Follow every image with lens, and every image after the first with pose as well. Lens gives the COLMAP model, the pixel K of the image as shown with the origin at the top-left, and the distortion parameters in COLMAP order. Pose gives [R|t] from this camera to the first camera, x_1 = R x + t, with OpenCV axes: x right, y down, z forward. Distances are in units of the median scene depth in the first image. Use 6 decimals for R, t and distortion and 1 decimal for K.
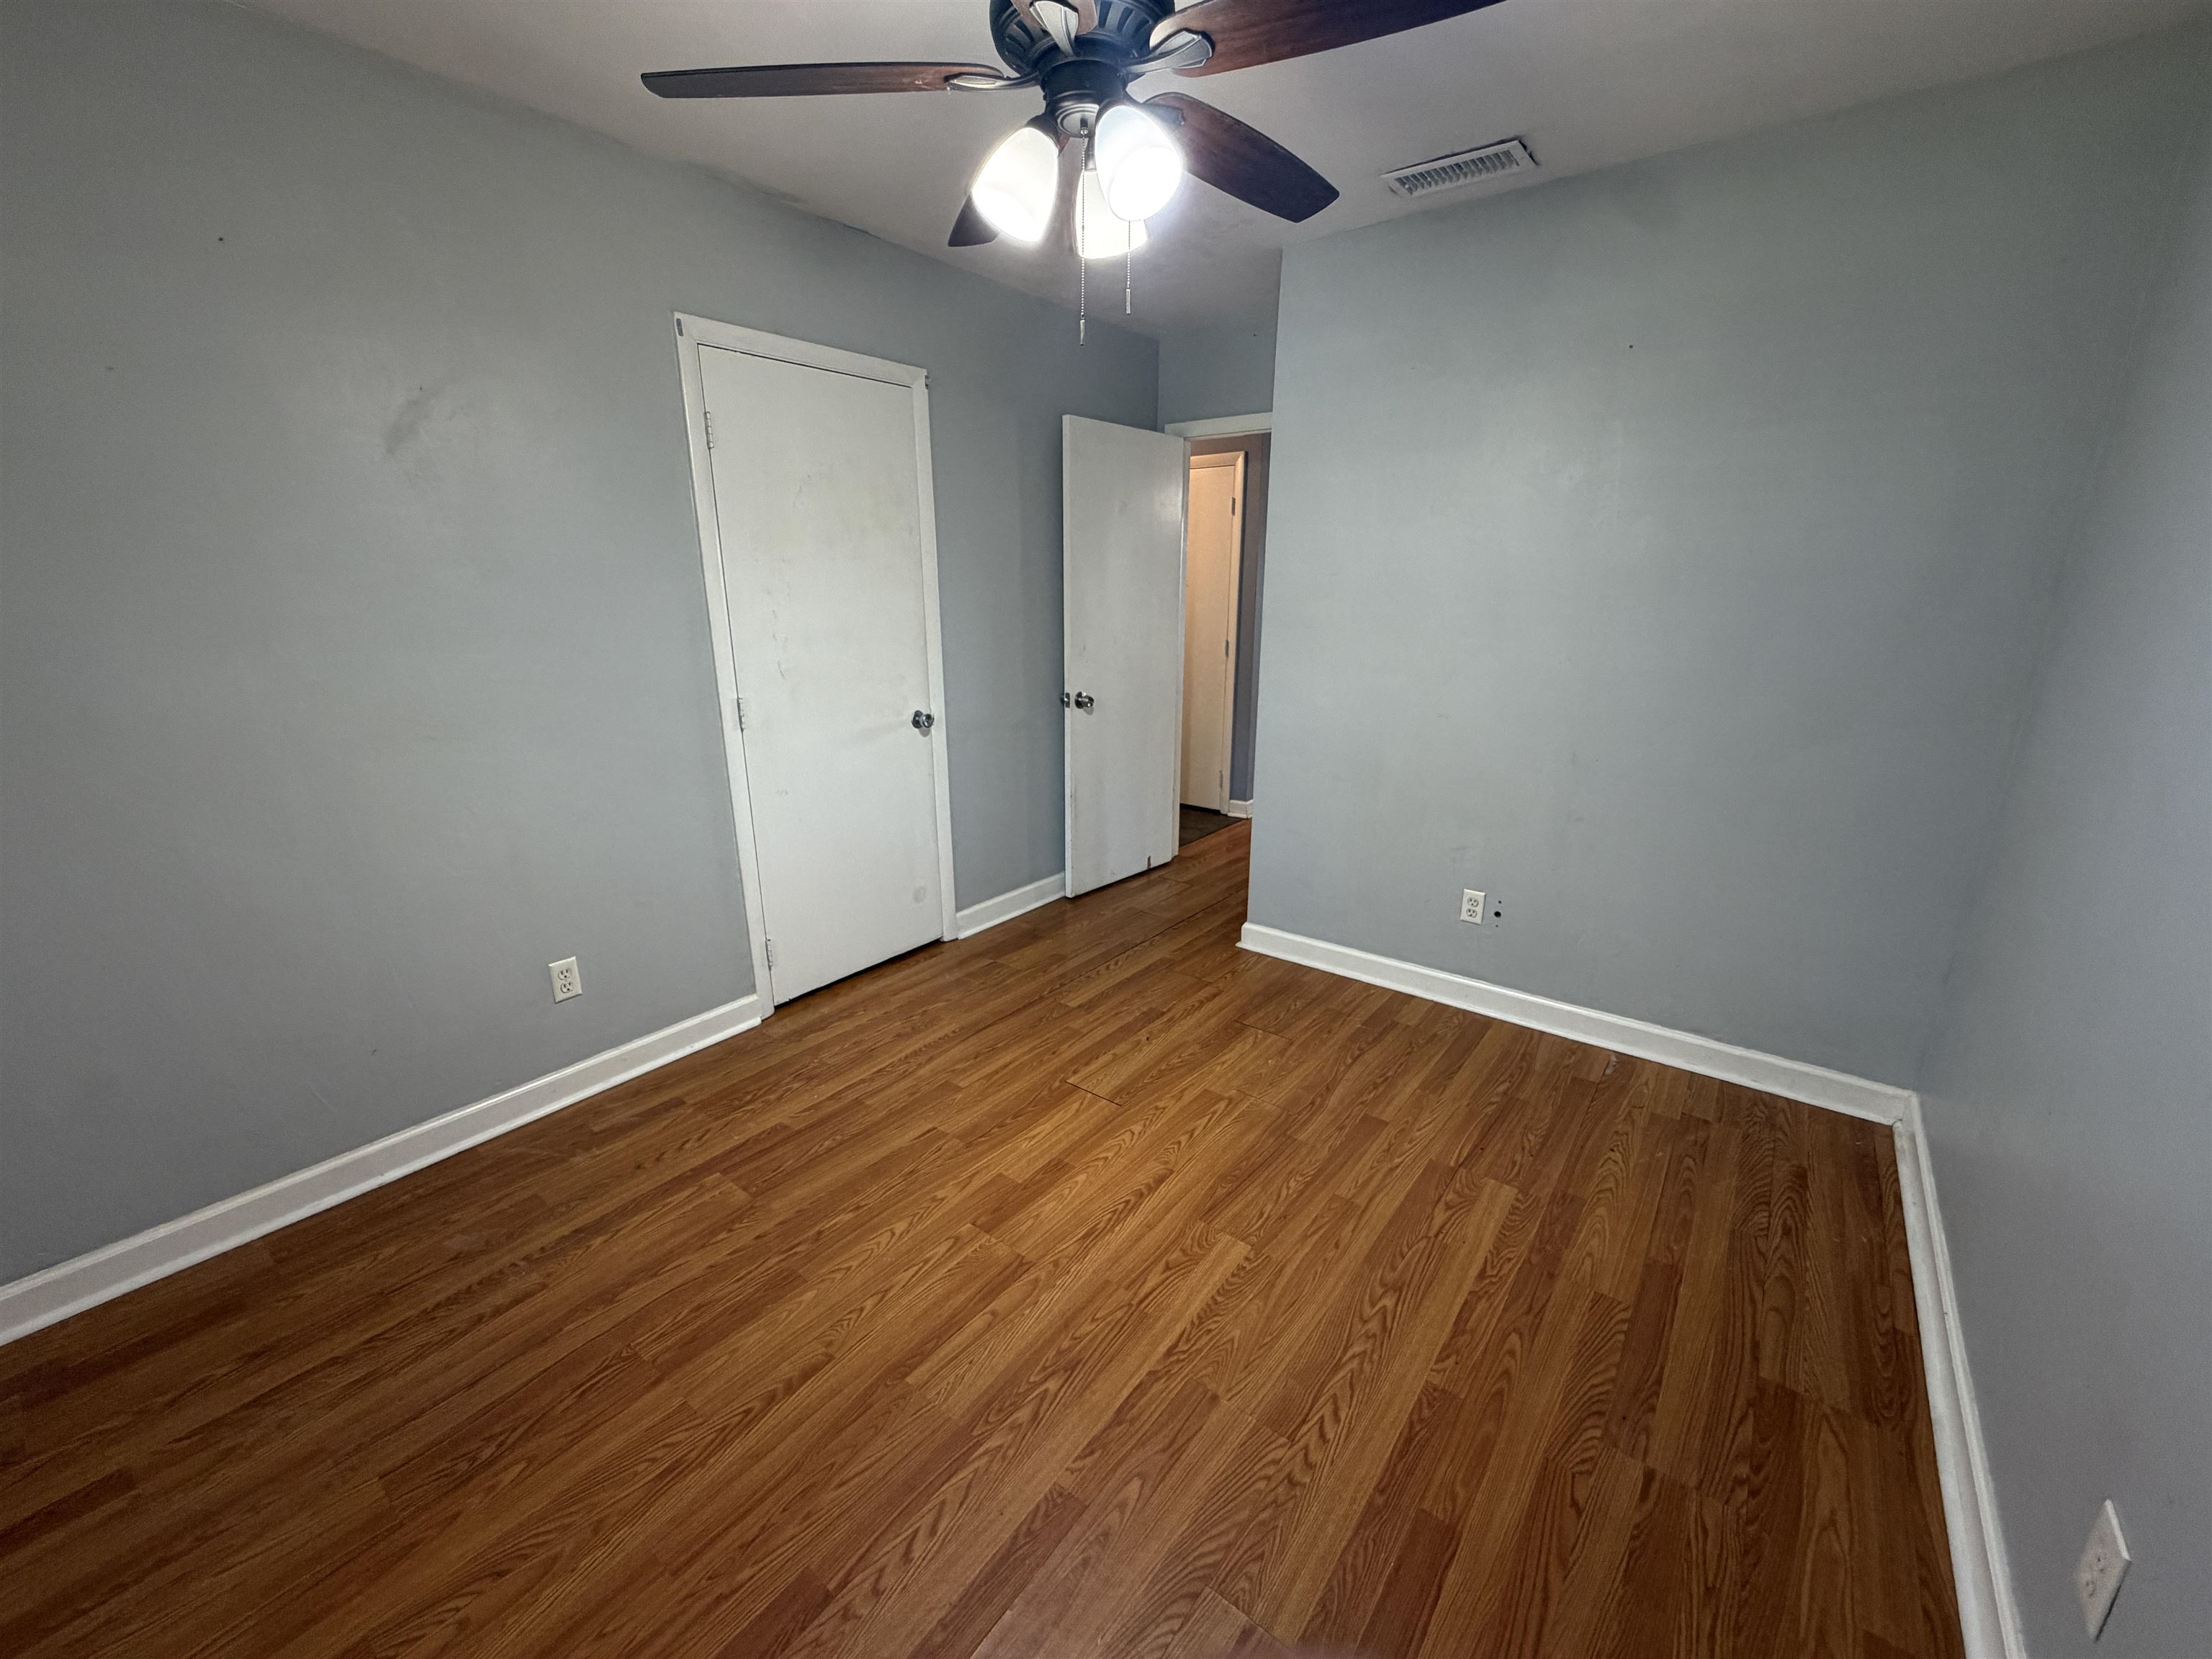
lens RADIAL K [[878.6, 0, 1109.8], [0, 878.6, 821.7], [0, 0, 1]] dist [-0.008484, 0.002111]
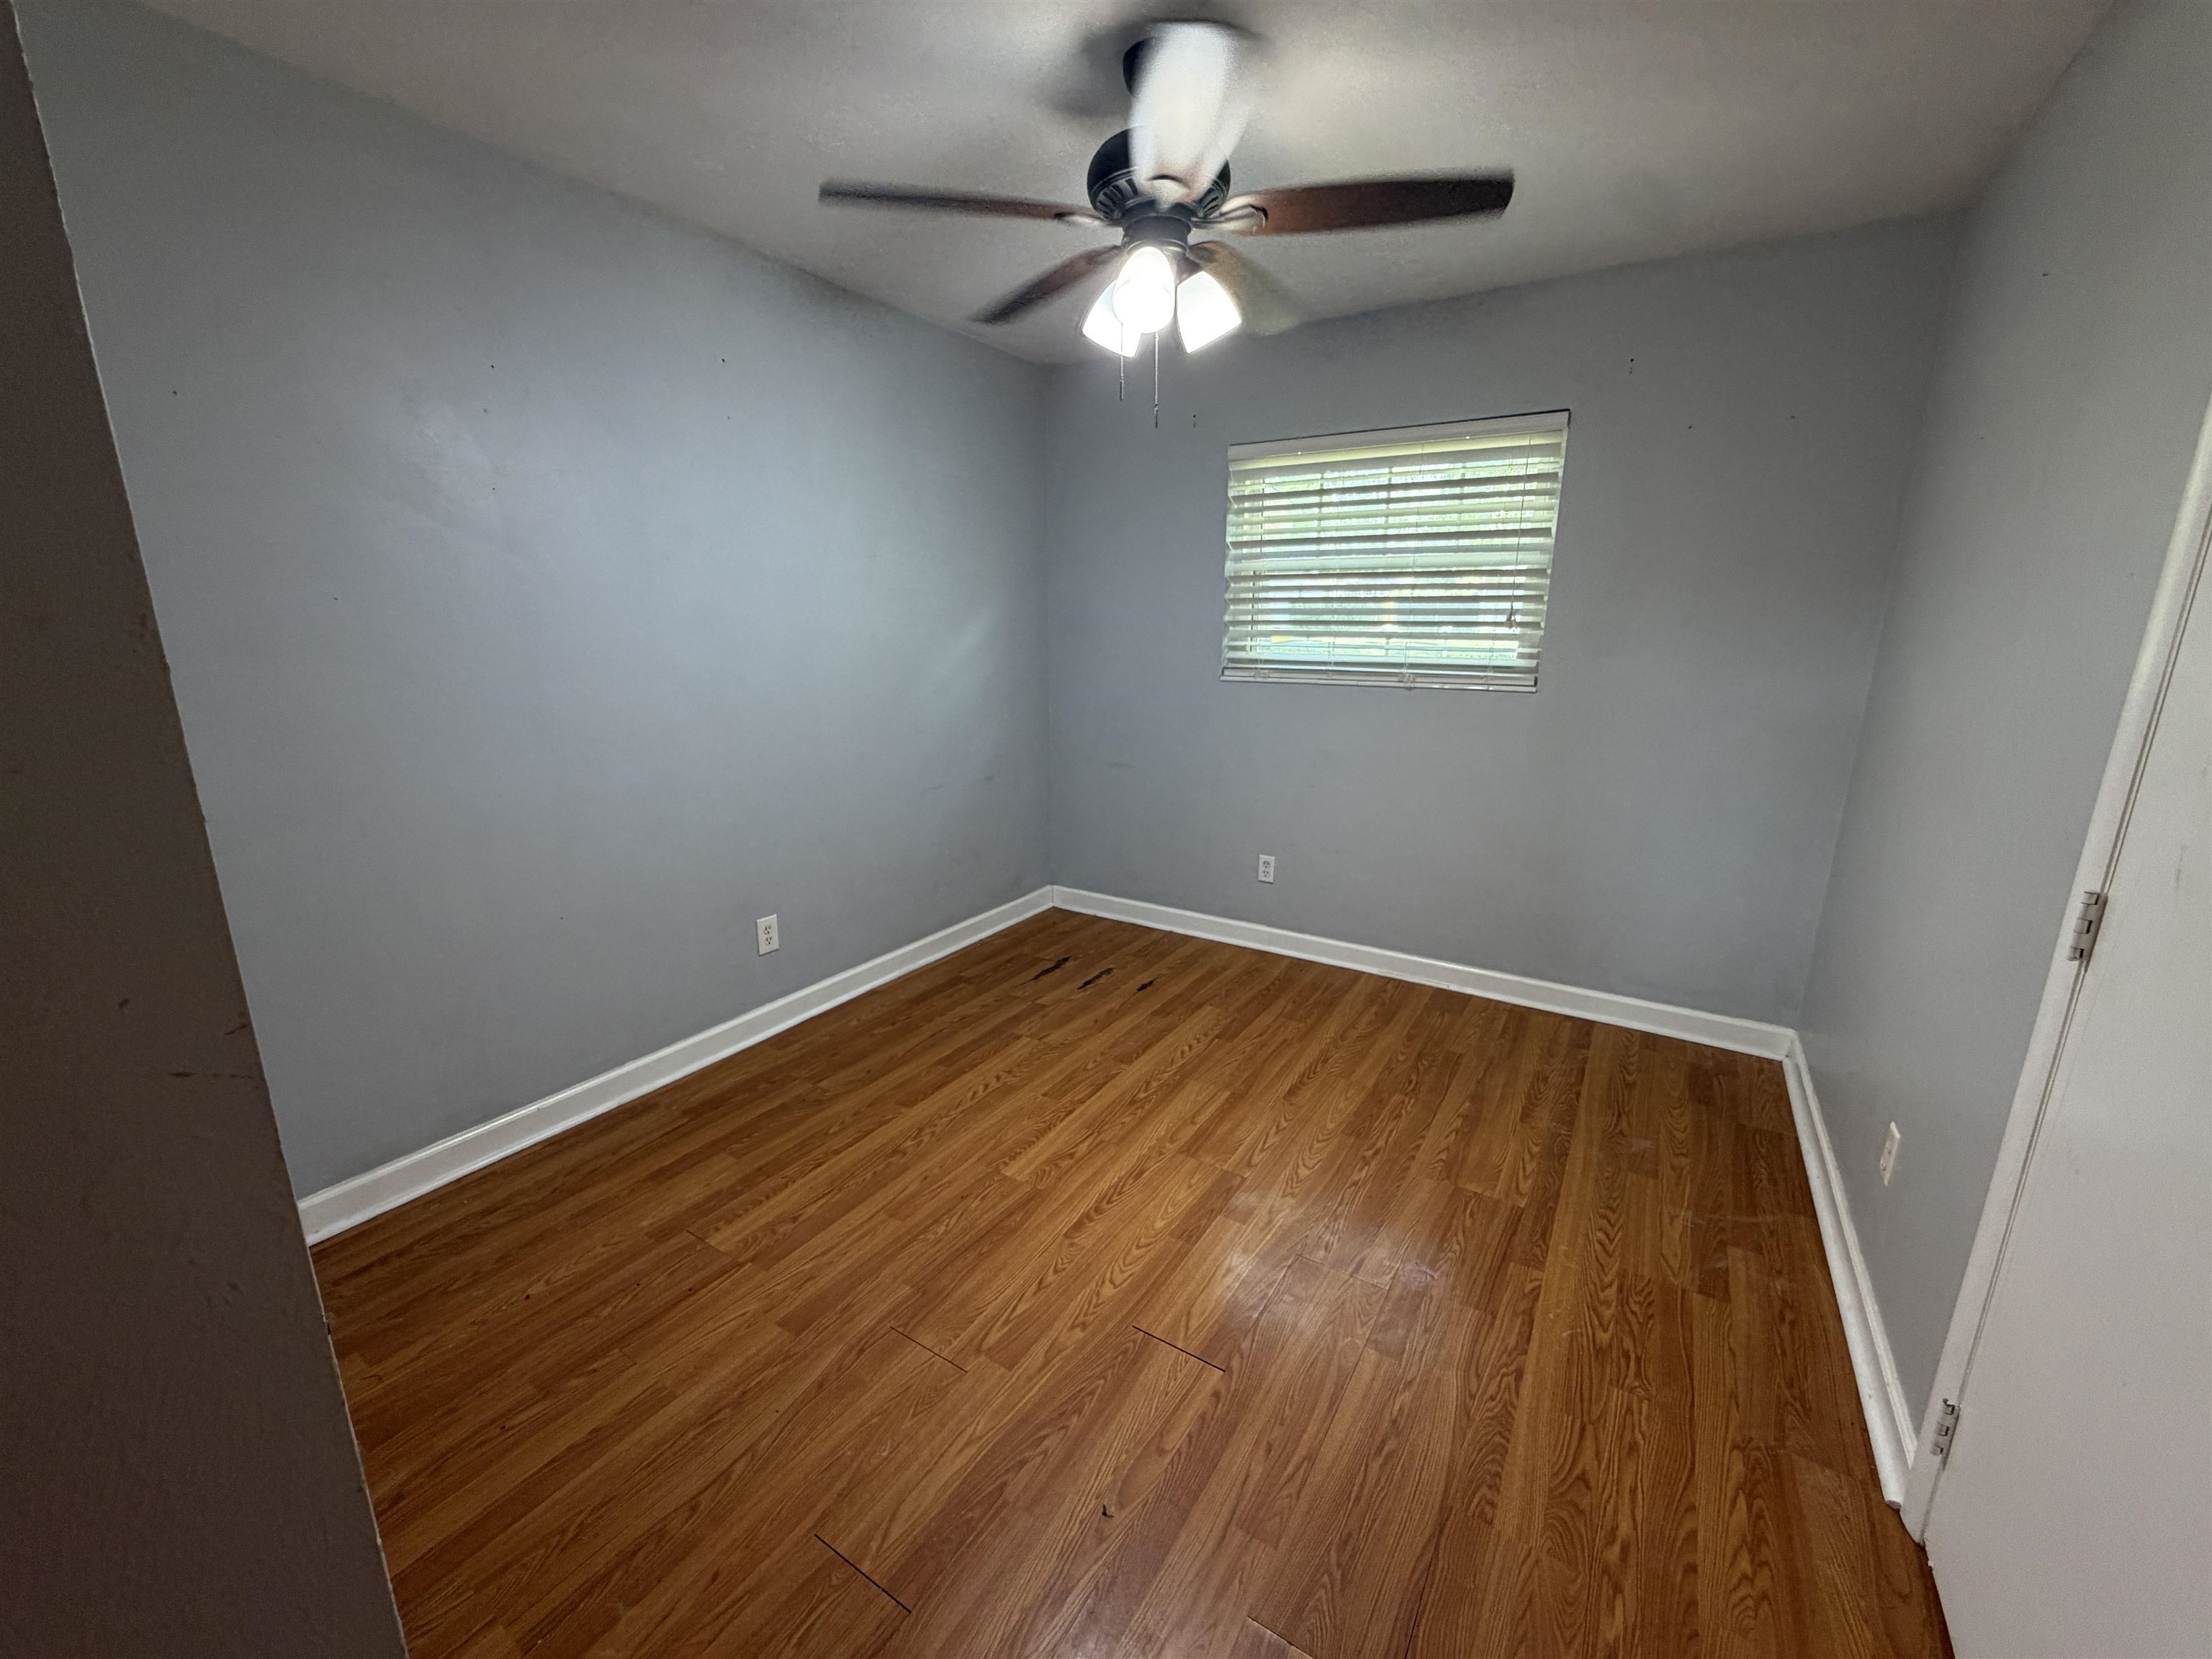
lens RADIAL K [[878.6, 0, 1105.3], [0, 878.6, 828.3], [0, 0, 1]] dist [-0.008484, 0.002111]
pose [[-0.995903, 0.016628, -0.088883, 0.113946], [-0.028426, 0.875544, 0.482301, -0.473782], [0.085840, 0.482852, -0.871485, 1.747106]]
